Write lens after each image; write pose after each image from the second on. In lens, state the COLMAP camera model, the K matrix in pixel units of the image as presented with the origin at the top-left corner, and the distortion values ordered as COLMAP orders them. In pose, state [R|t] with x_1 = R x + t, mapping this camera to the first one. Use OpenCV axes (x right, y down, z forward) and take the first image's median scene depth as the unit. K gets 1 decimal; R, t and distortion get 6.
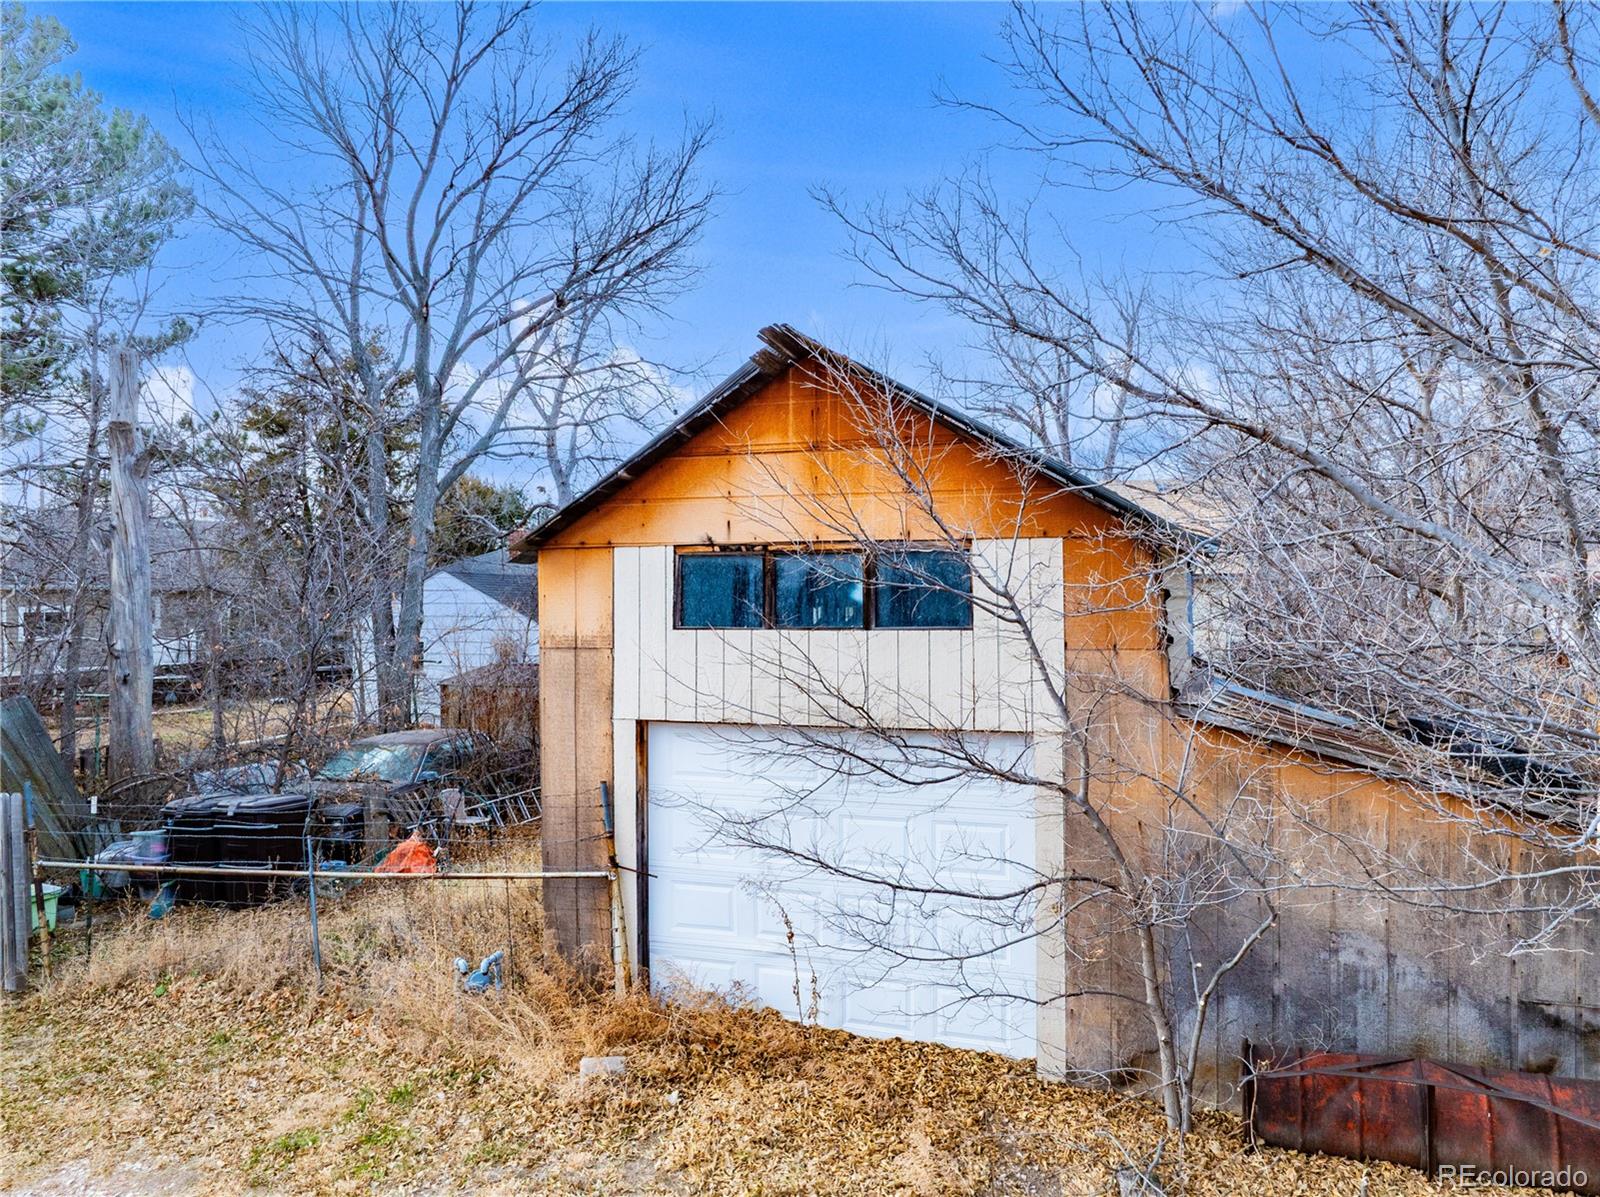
lens RADIAL K [[1128.3, 0, 800.0], [0, 1128.3, 598.5], [0, 0, 1]] dist [-0.038340, 0.001932]
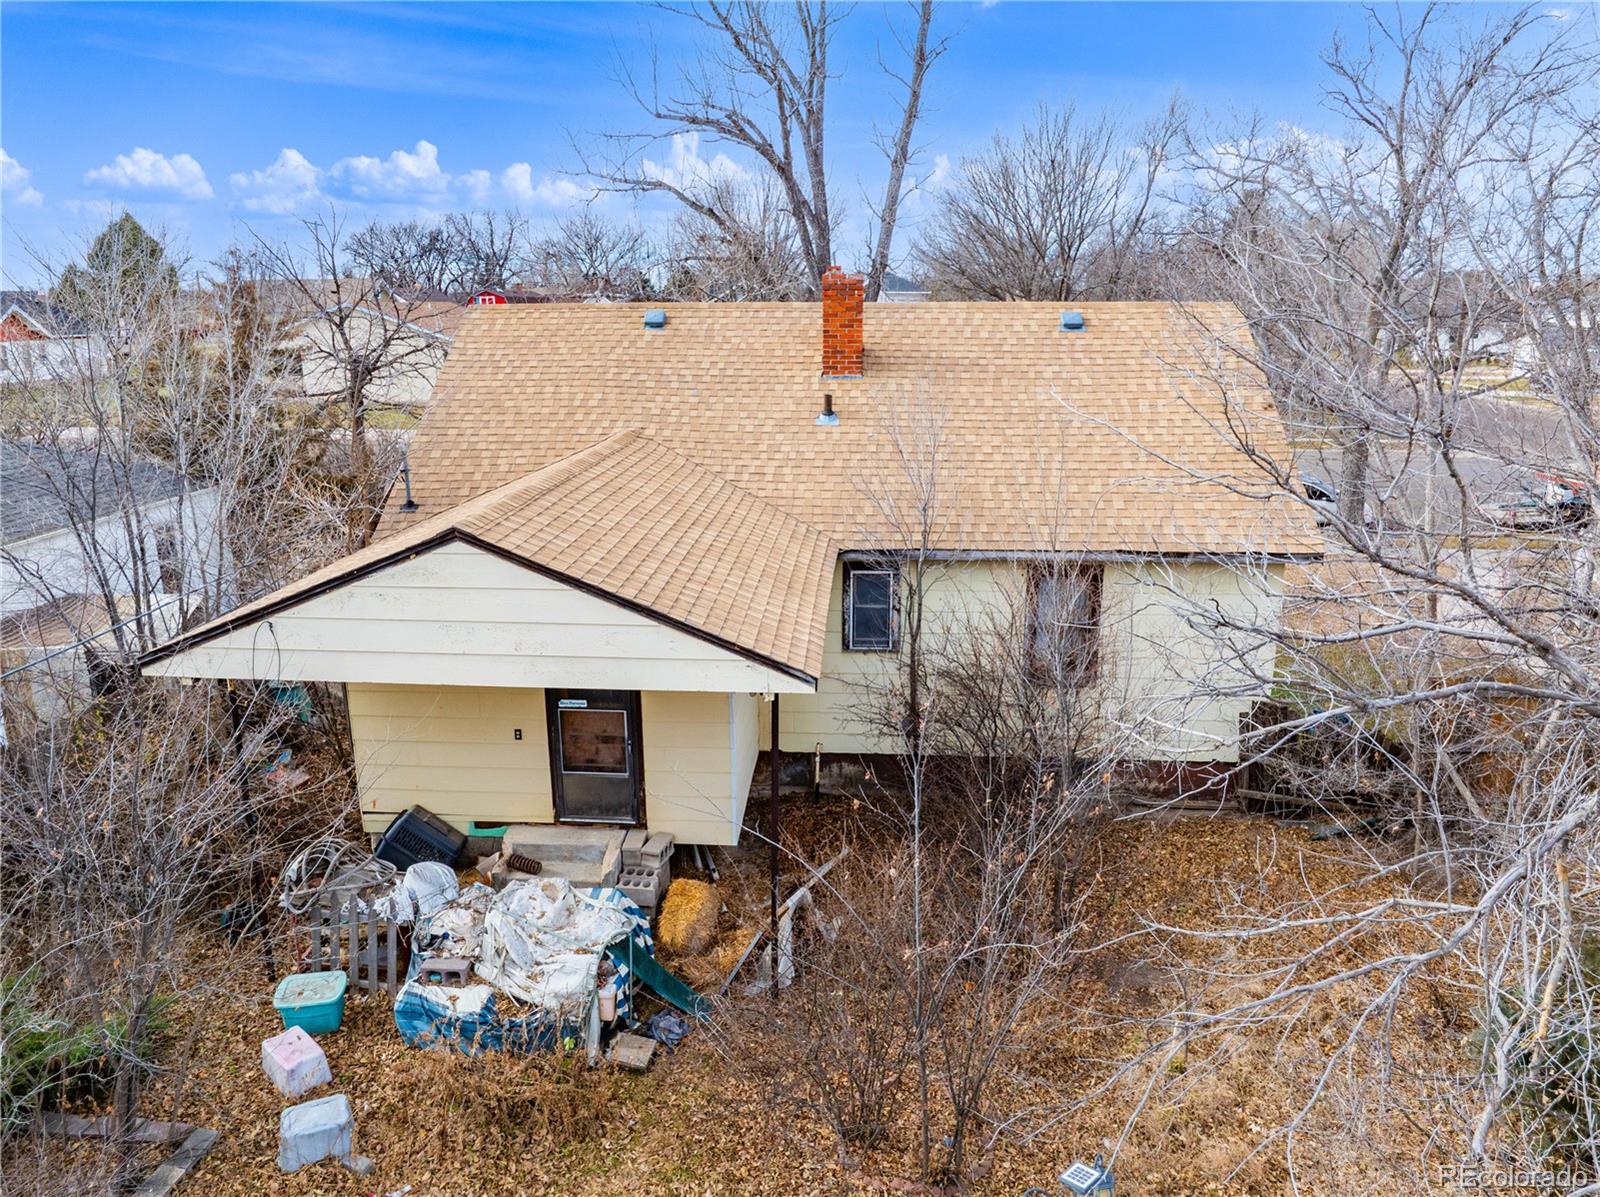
lens RADIAL K [[1128.3, 0, 800.0], [0, 1128.3, 598.5], [0, 0, 1]] dist [-0.038340, 0.001932]
pose [[0.960742, -0.068491, 0.268857, 0.259640], [-0.001699, 0.967579, 0.252561, -0.434598], [-0.277439, -0.243103, 0.929478, 2.214366]]
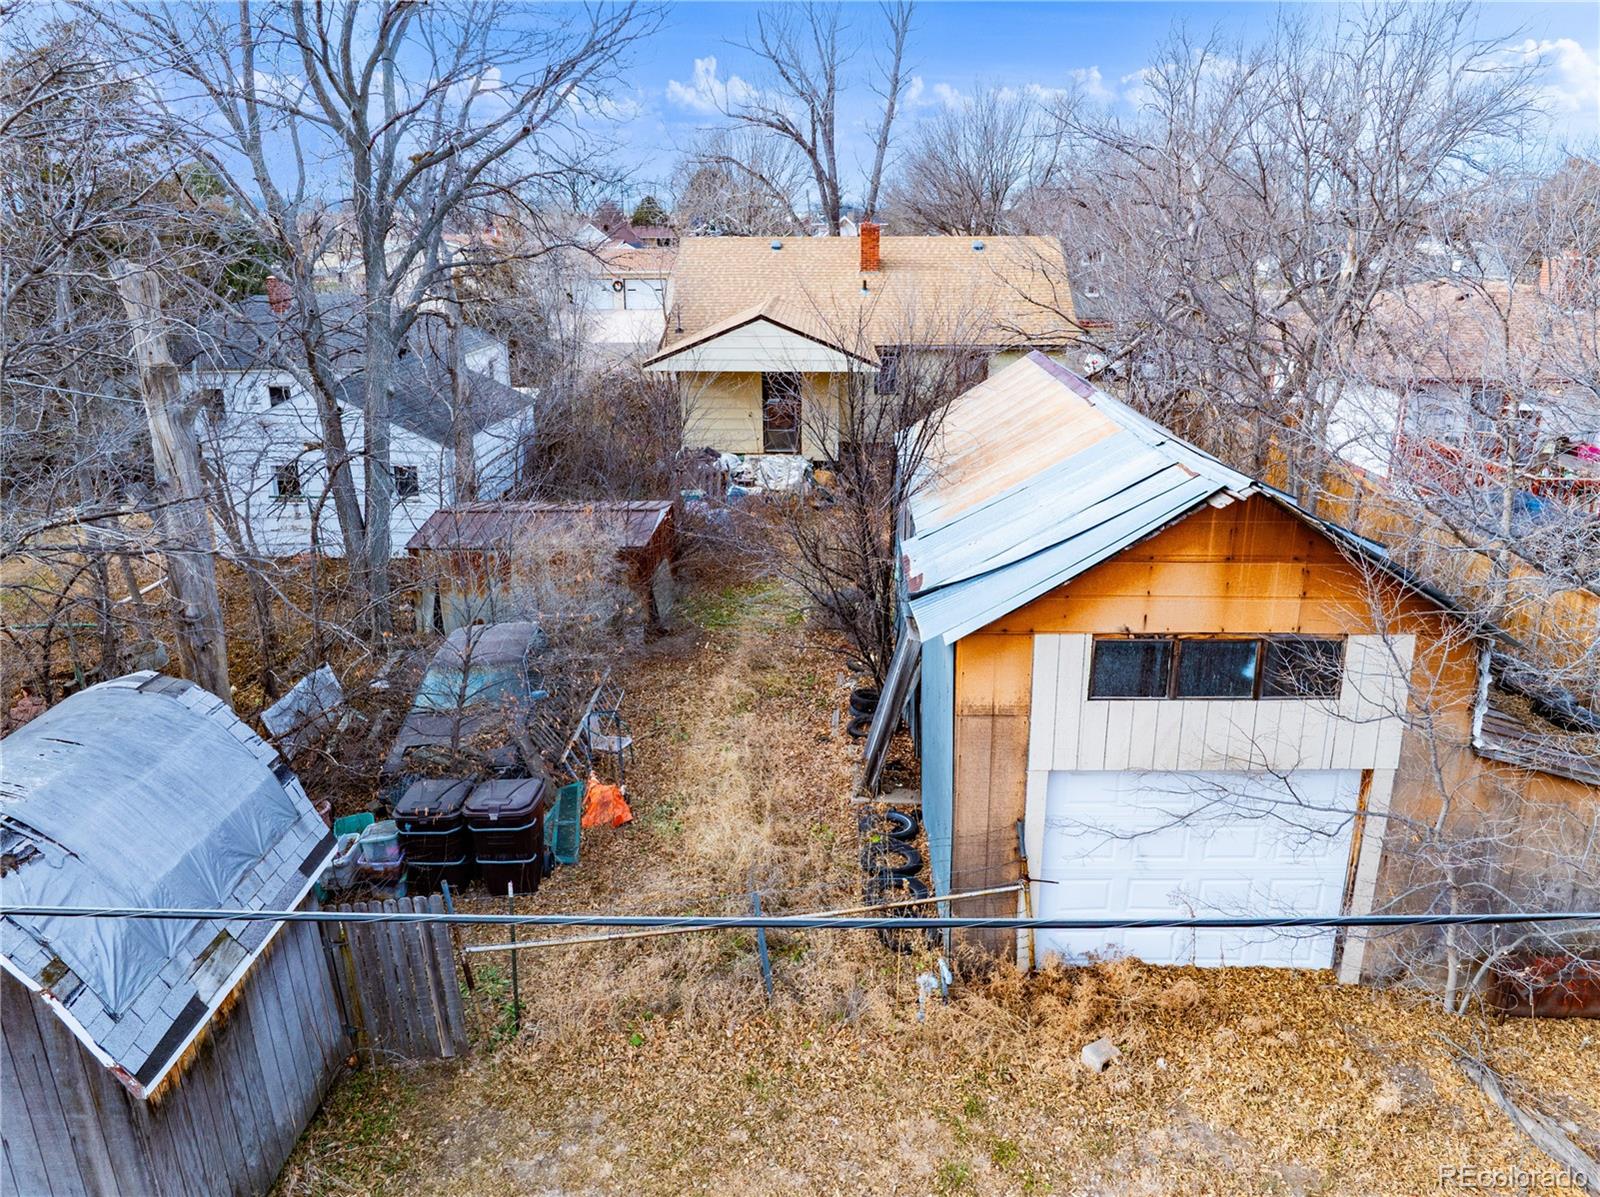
lens RADIAL K [[1128.3, 0, 800.0], [0, 1128.3, 598.5], [0, 0, 1]] dist [-0.038340, 0.001932]
pose [[0.947689, -0.098736, 0.303542, -0.759482], [0.000504, 0.951418, 0.307902, -0.446420], [-0.319196, -0.291642, 0.901698, 0.055881]]
